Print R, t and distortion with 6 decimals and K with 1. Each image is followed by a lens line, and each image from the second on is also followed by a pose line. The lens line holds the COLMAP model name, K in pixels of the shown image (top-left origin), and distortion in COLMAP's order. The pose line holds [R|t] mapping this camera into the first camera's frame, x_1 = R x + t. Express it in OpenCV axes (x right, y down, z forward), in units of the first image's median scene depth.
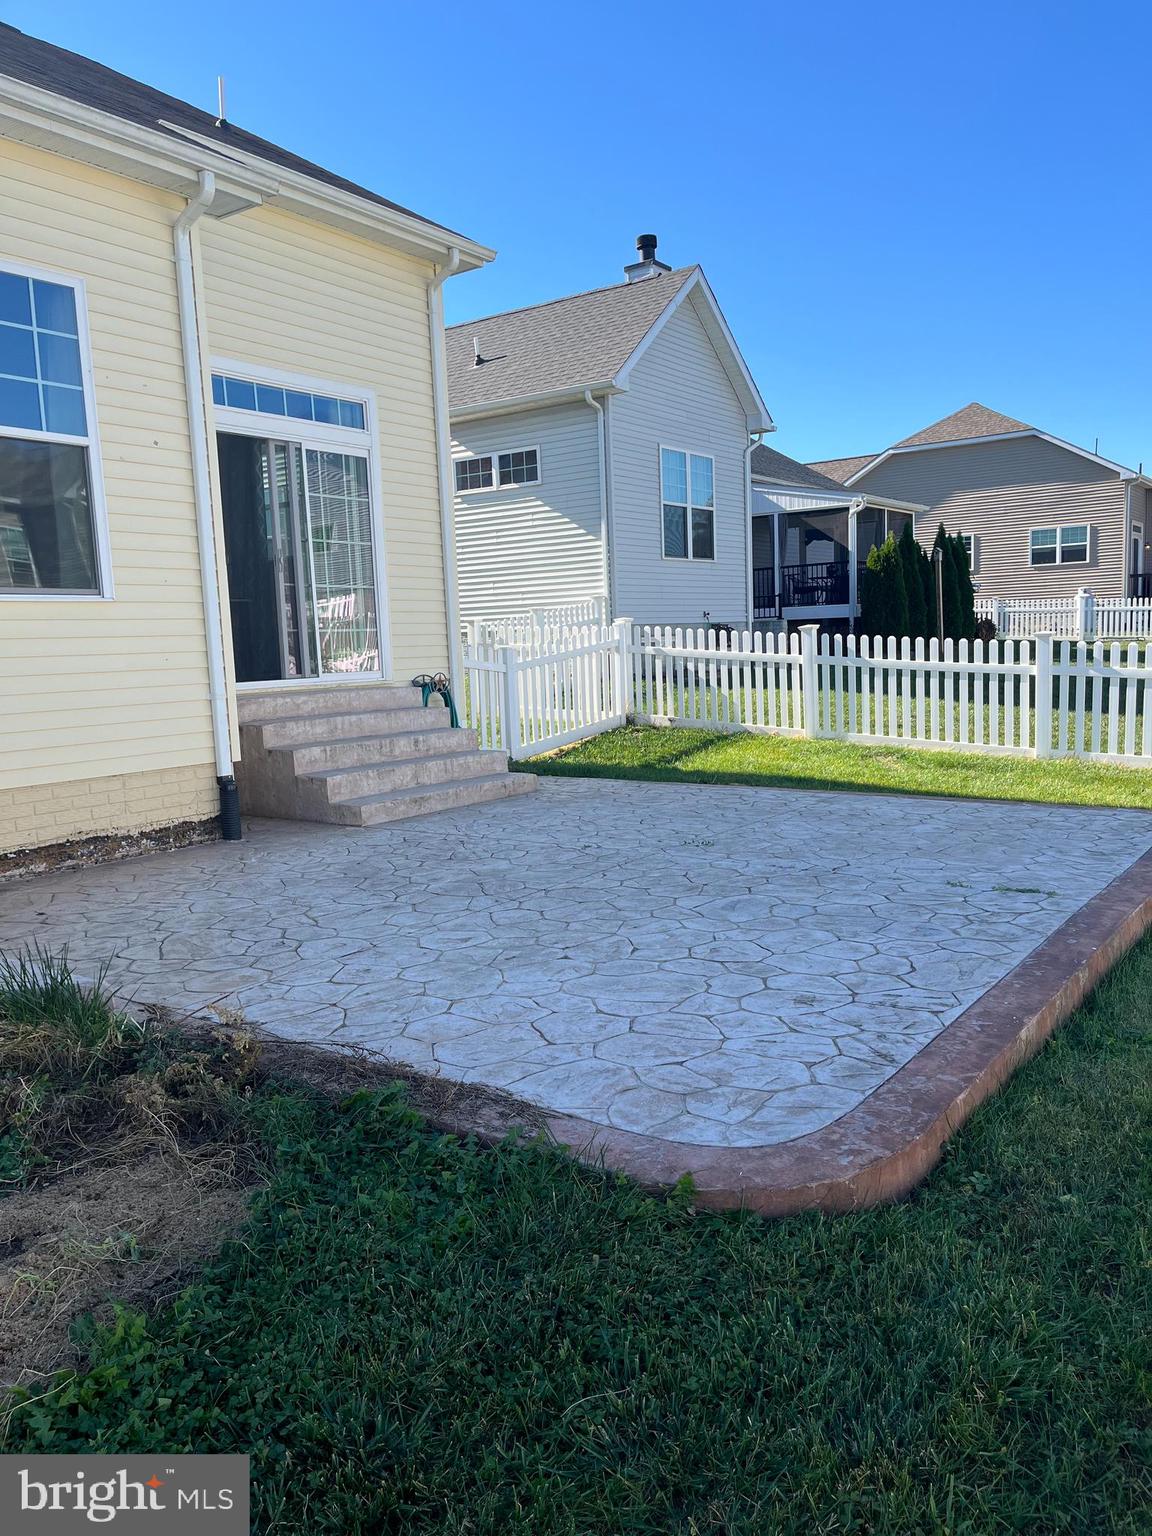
lens RADIAL K [[1164.2, 0, 576.0], [0, 1164.2, 768.0], [0, 0, 1]] dist [0.081267, -0.111257]
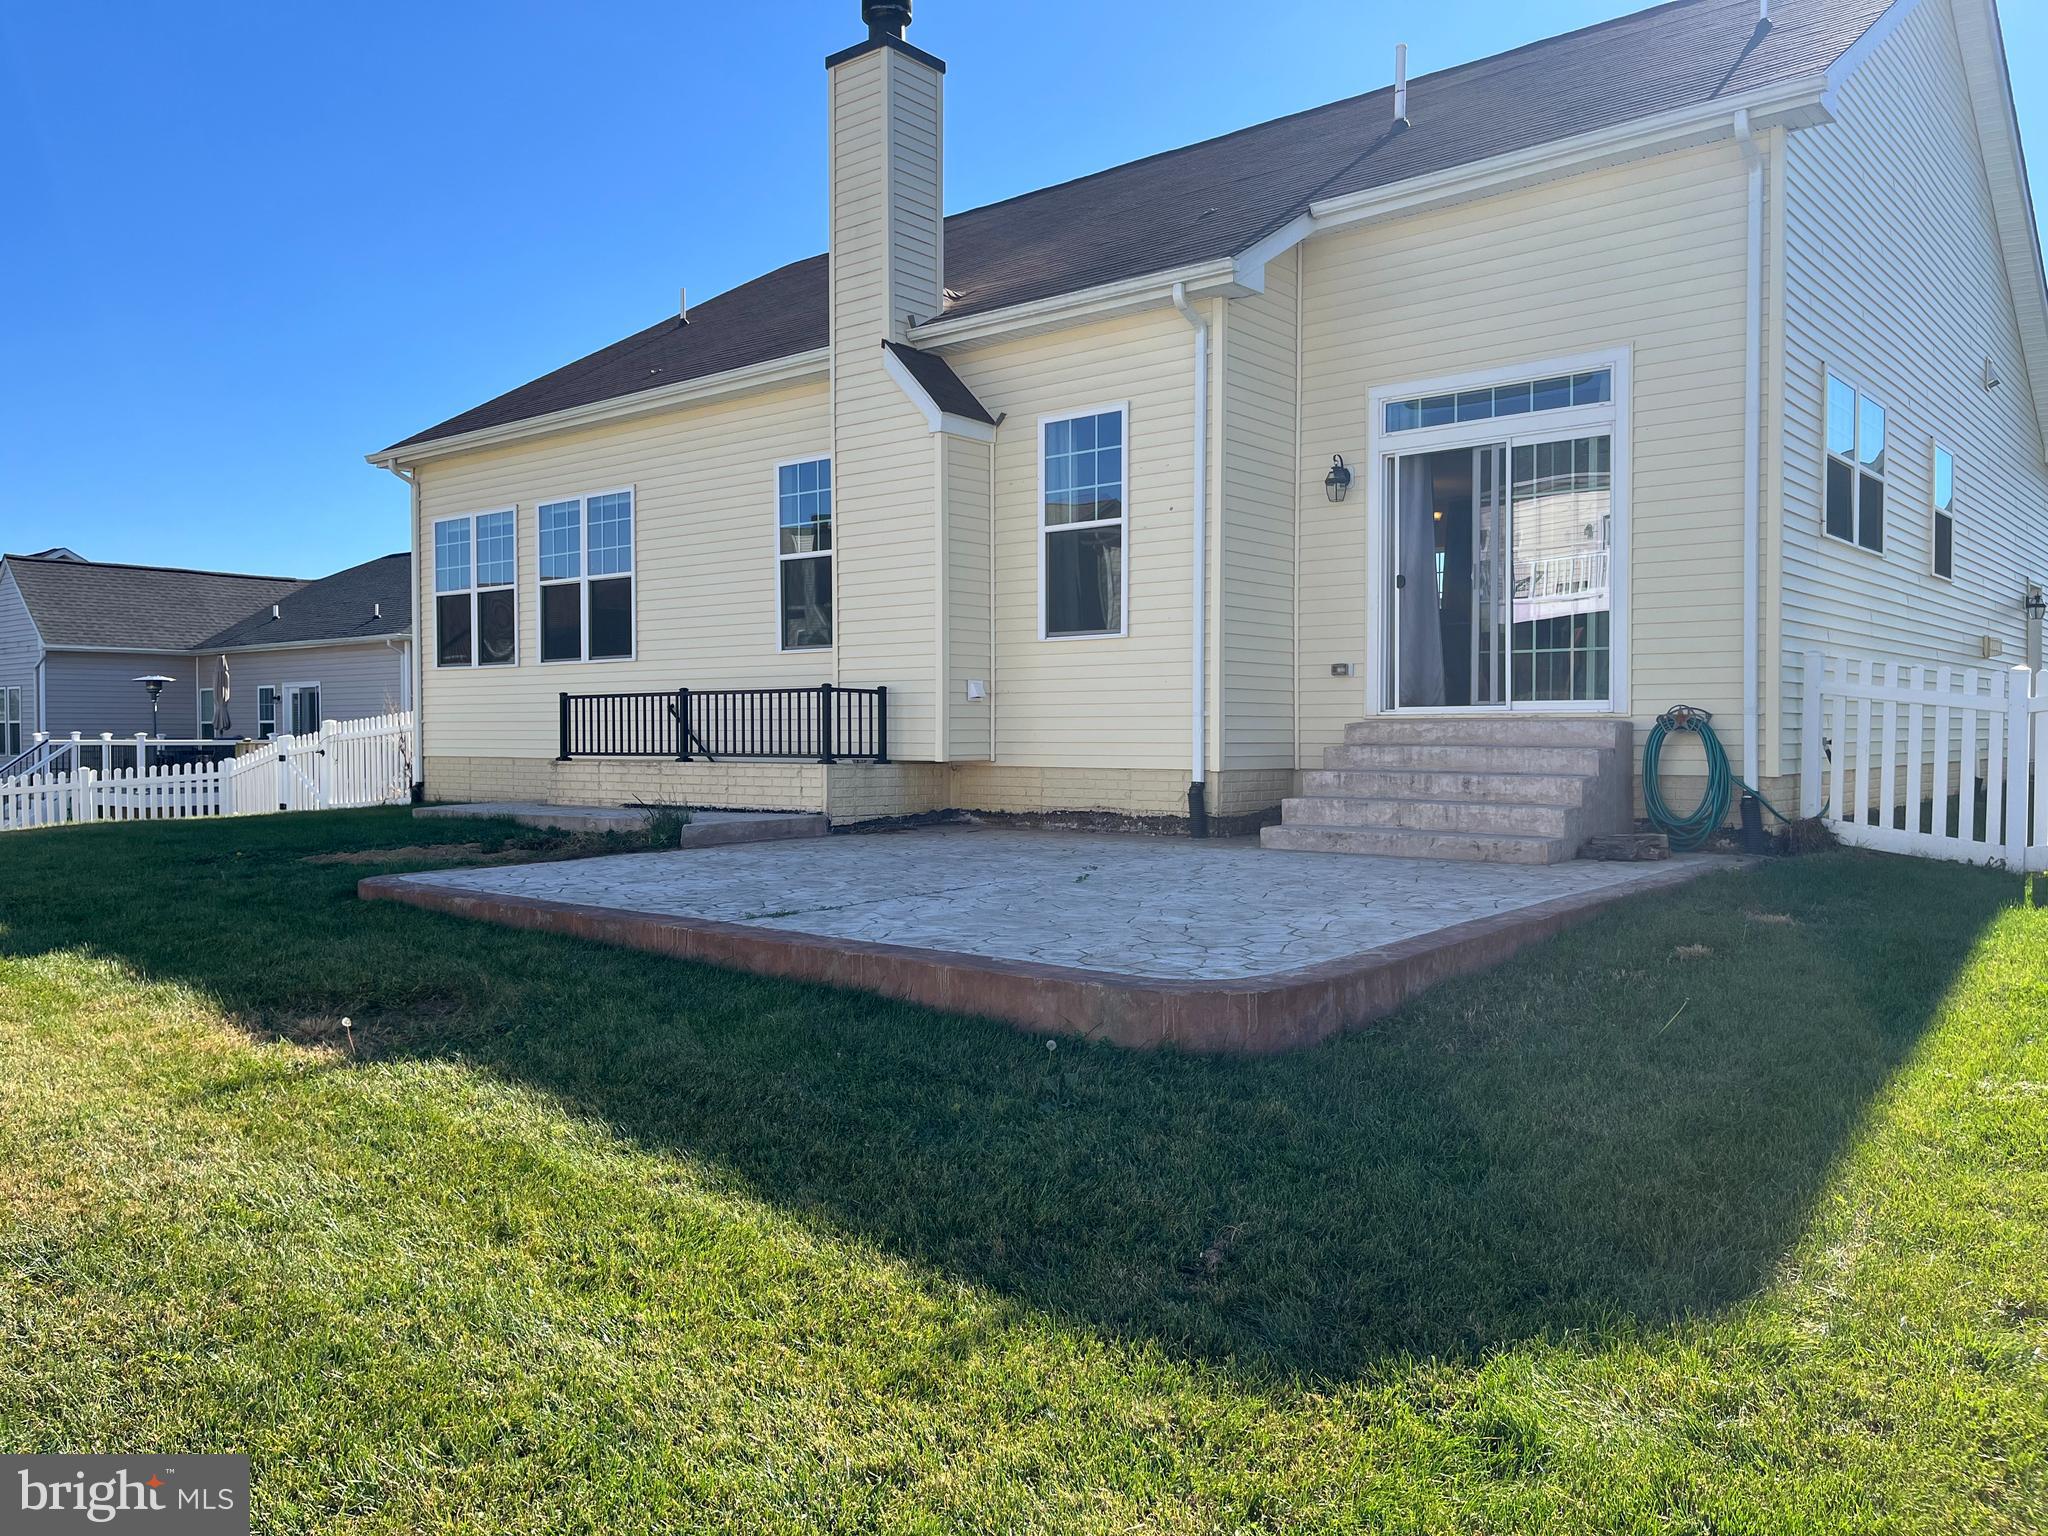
lens RADIAL K [[1552.3, 0, 1011.2], [0, 1552.3, 750.1], [0, 0, 1]] dist [0.081267, -0.111257]
pose [[-0.087366, 0.055869, -0.994608, 1.312470], [-0.099978, 0.992893, 0.064555, -0.111227], [0.991147, 0.105079, -0.081159, 0.989128]]
